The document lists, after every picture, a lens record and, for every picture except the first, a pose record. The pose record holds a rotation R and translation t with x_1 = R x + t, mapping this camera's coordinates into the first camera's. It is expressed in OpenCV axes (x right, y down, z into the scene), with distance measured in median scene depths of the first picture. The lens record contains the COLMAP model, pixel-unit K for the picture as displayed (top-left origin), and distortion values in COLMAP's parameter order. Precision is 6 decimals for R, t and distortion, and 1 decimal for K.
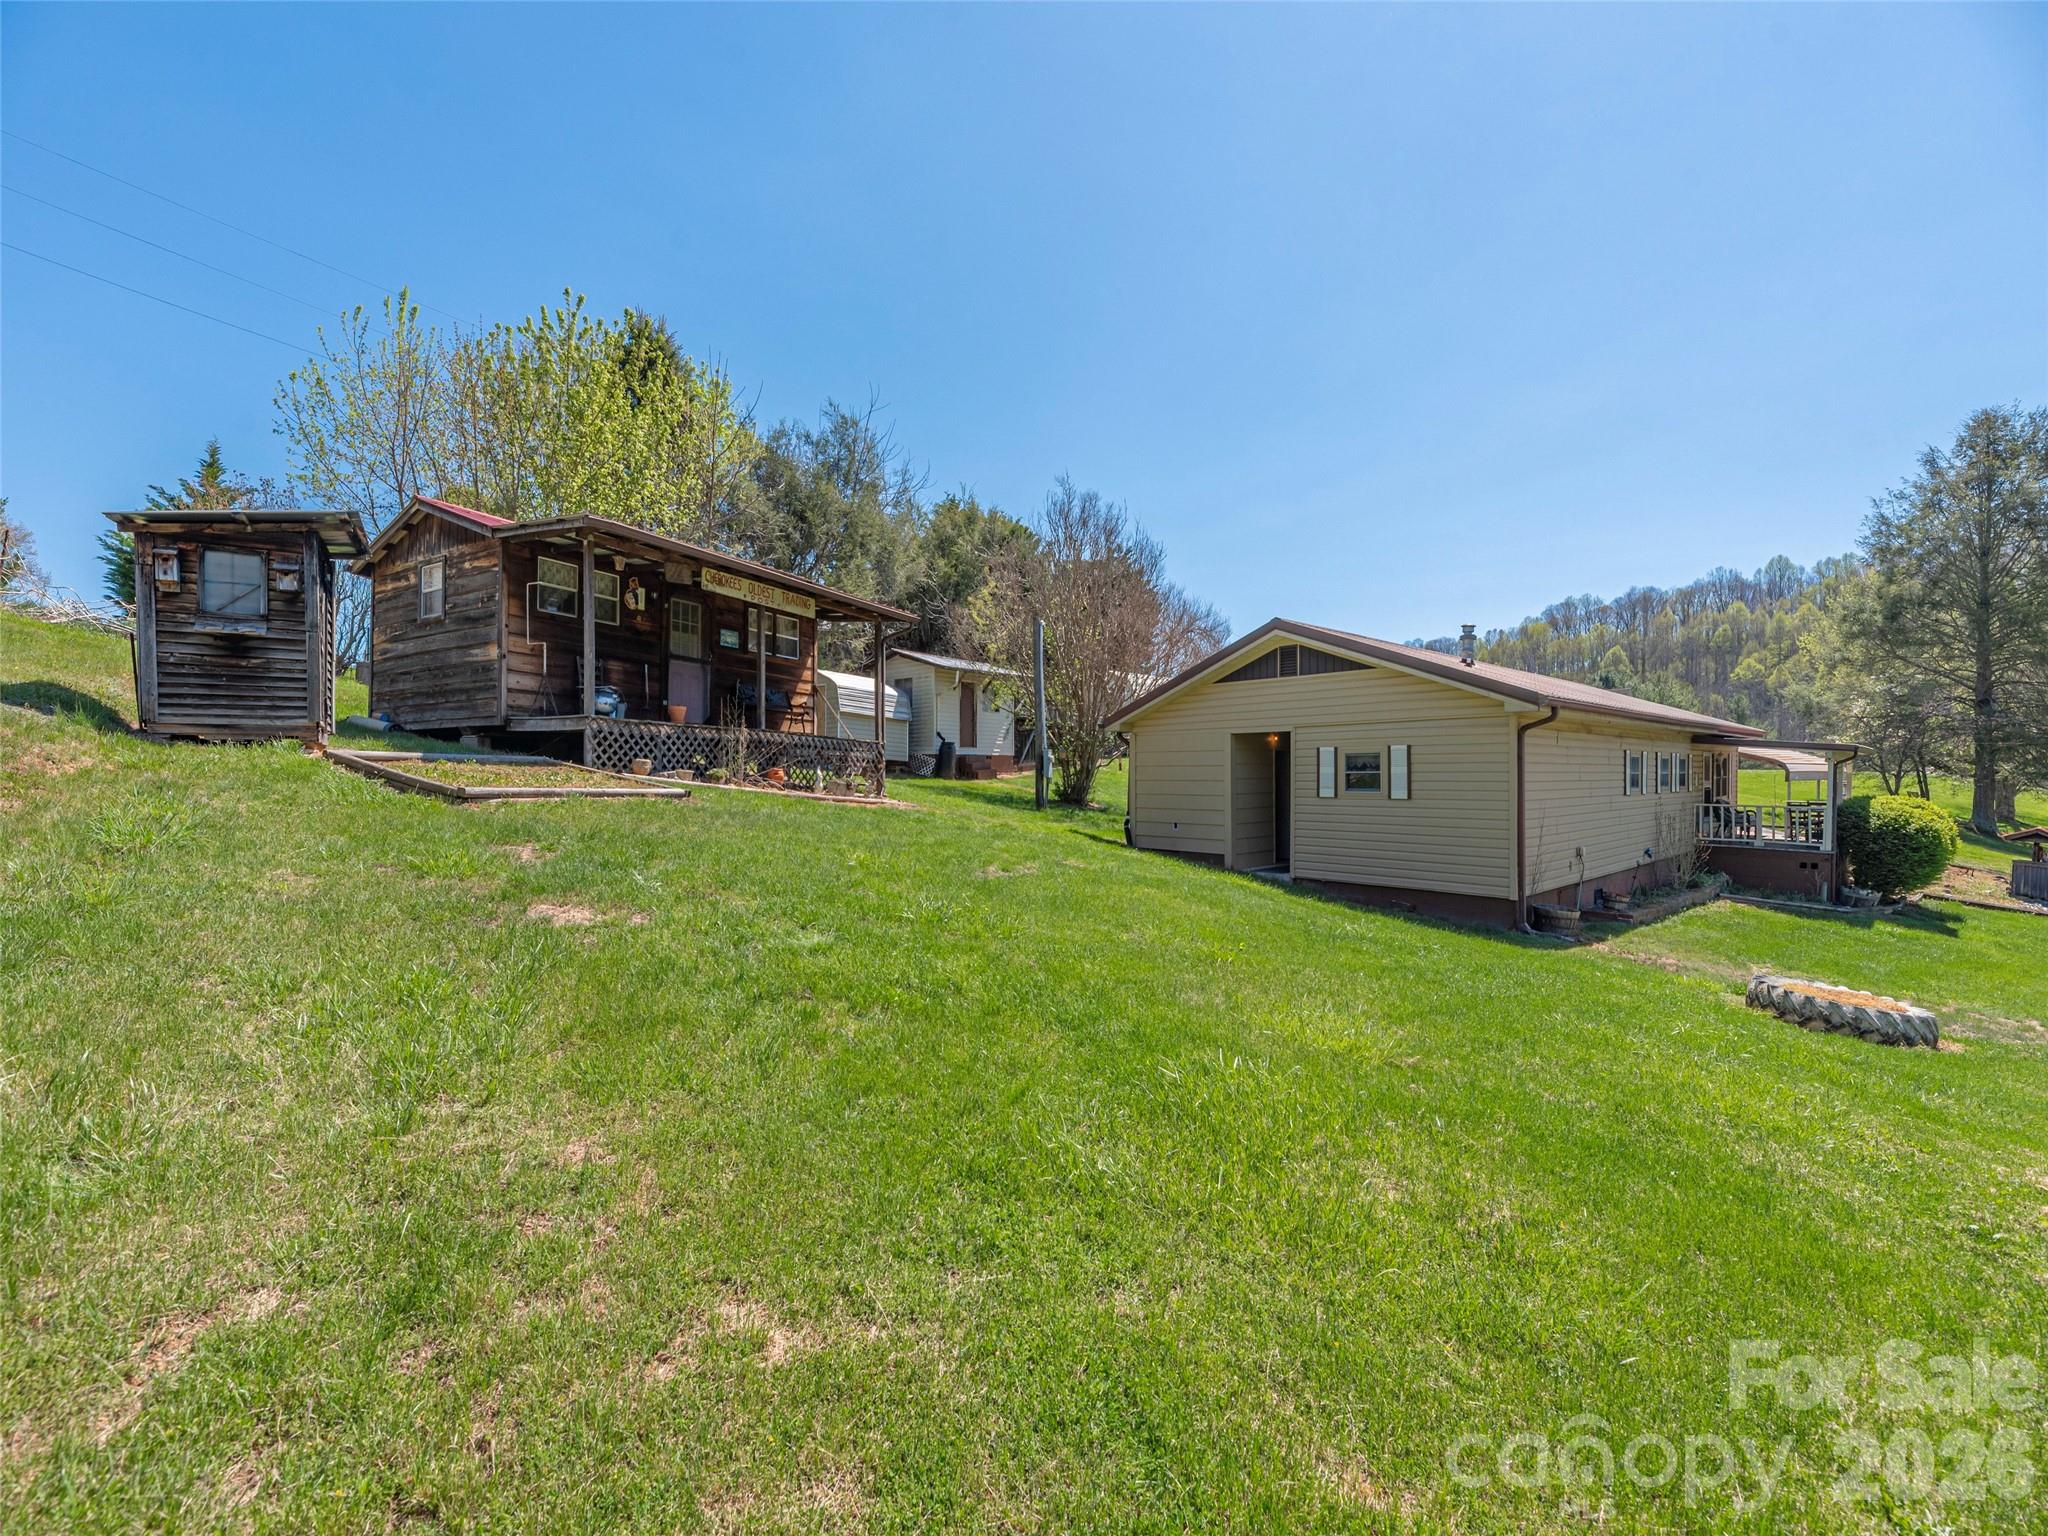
lens RADIAL K [[836.0, 0, 1037.3], [0, 836.0, 779.1], [0, 0, 1]] dist [0.000320, 0.000608]
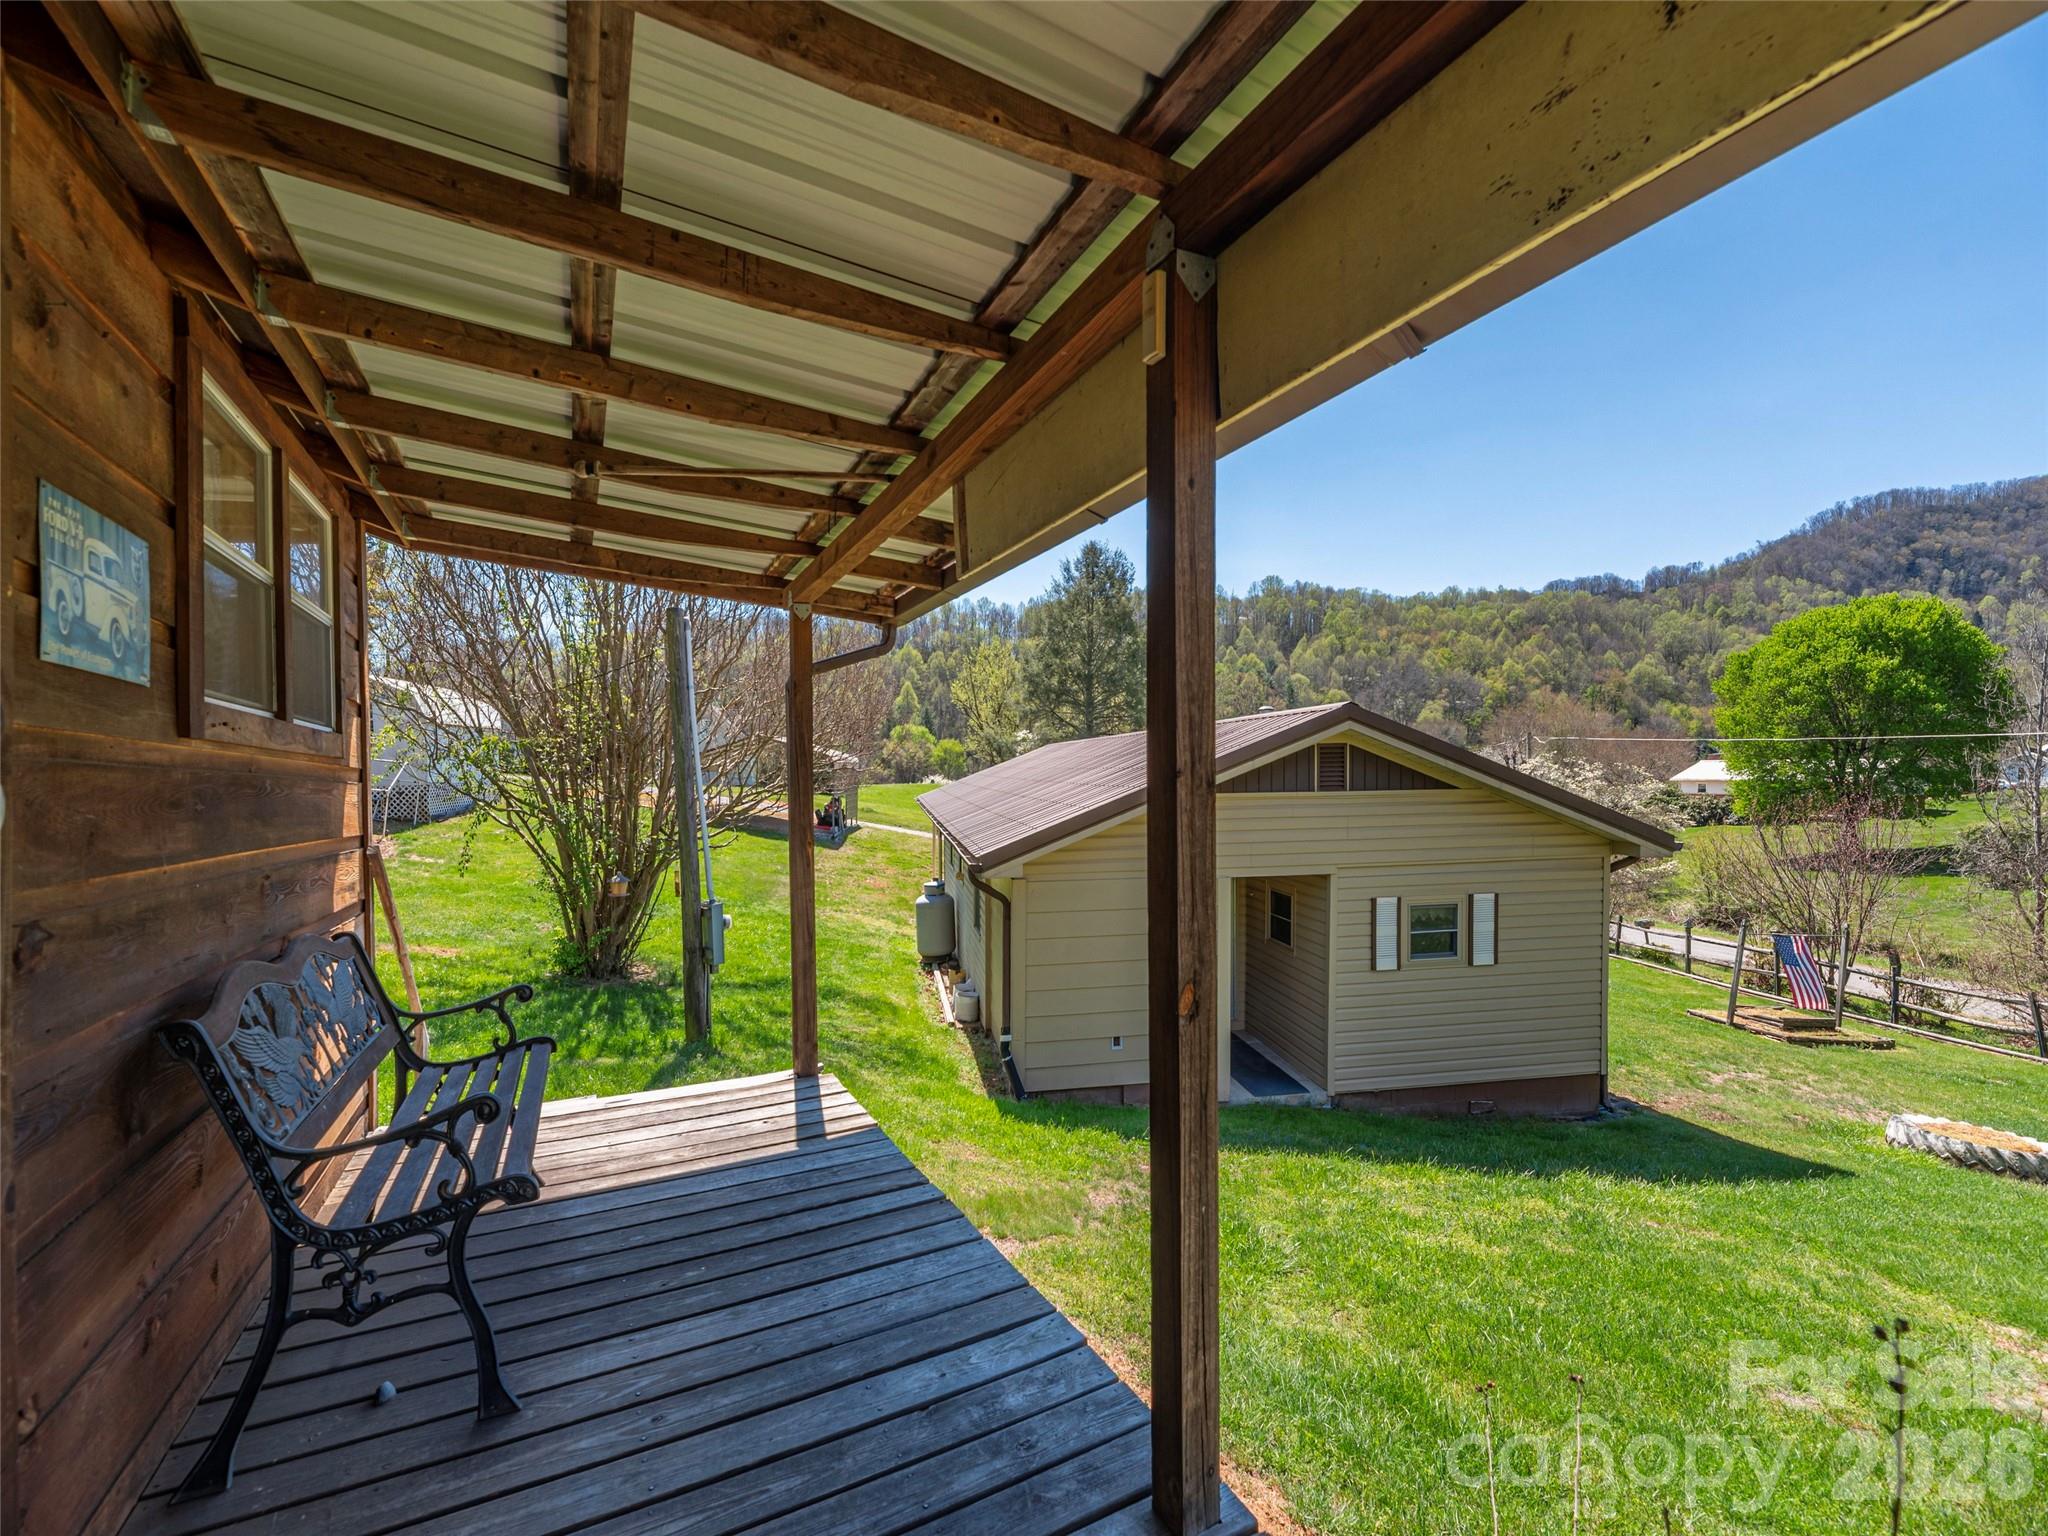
lens RADIAL K [[836.0, 0, 1034.8], [0, 836.0, 777.3], [0, 0, 1]] dist [0.000320, 0.000608]
pose [[0.541205, -0.016310, 0.840733, -0.254033], [0.015956, 0.999831, 0.009125, -0.097062], [-0.840739, 0.008476, 0.541374, 0.572175]]
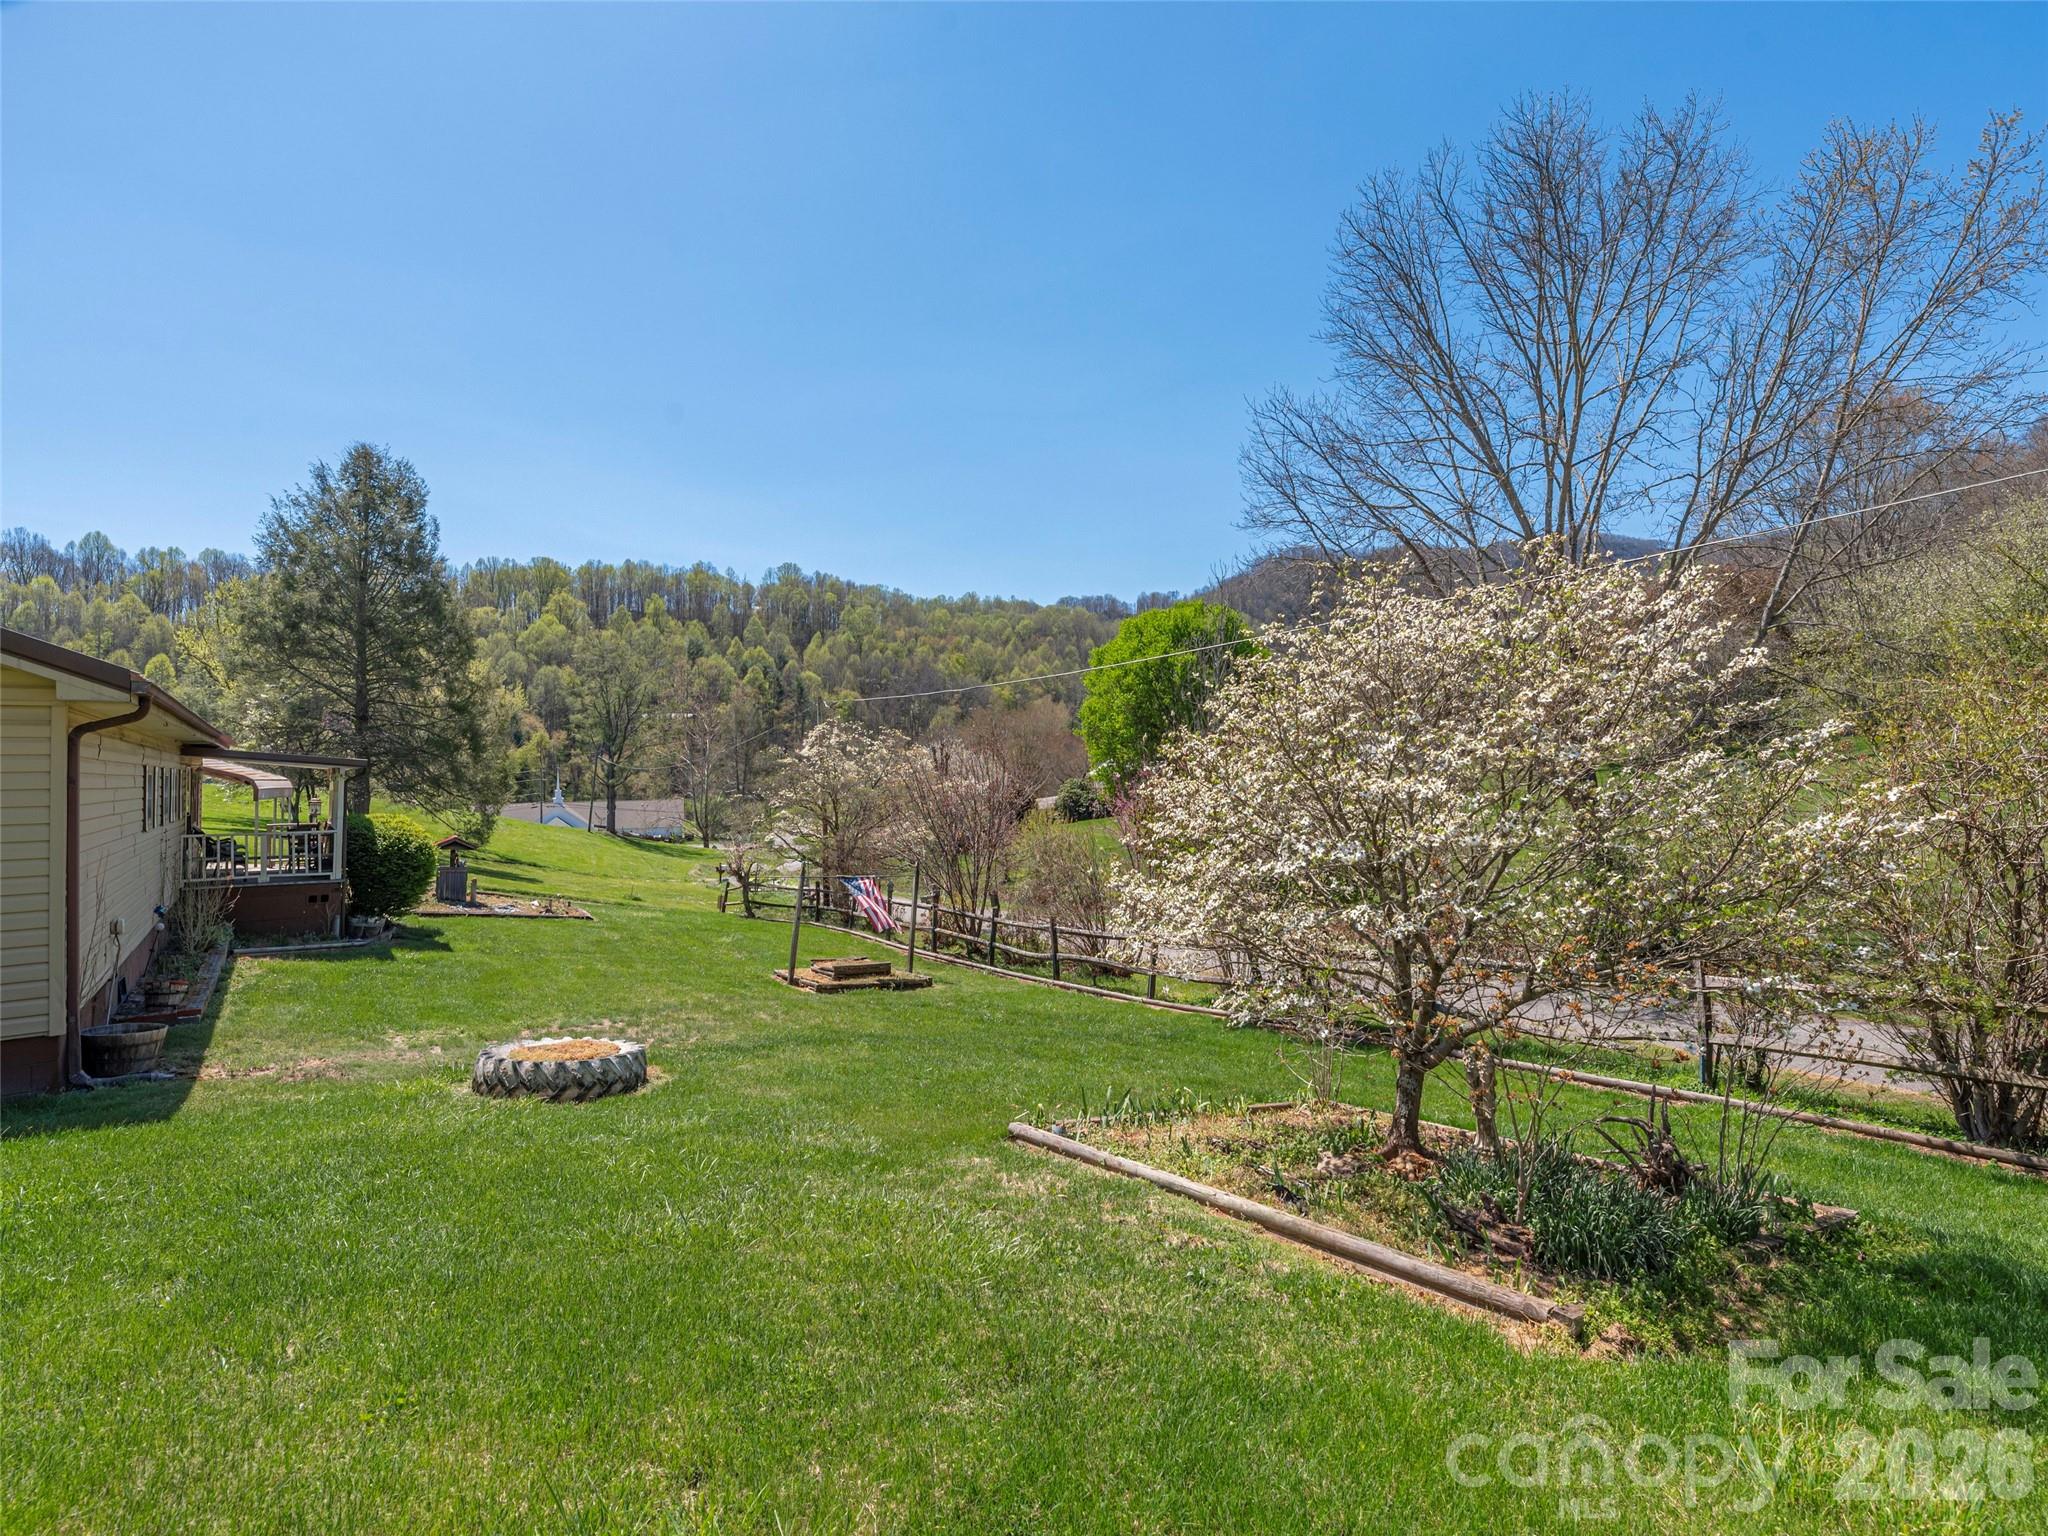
lens RADIAL K [[956.3, 0, 1017.1], [0, 956.3, 764.5], [0, 0, 1]] dist [-0.024821, 0.000053]
pose [[0.067012, 0.006853, 0.997729, -0.004971], [0.022202, 0.999719, -0.008358, -0.009404], [-0.997505, 0.022711, 0.066841, 0.167220]]
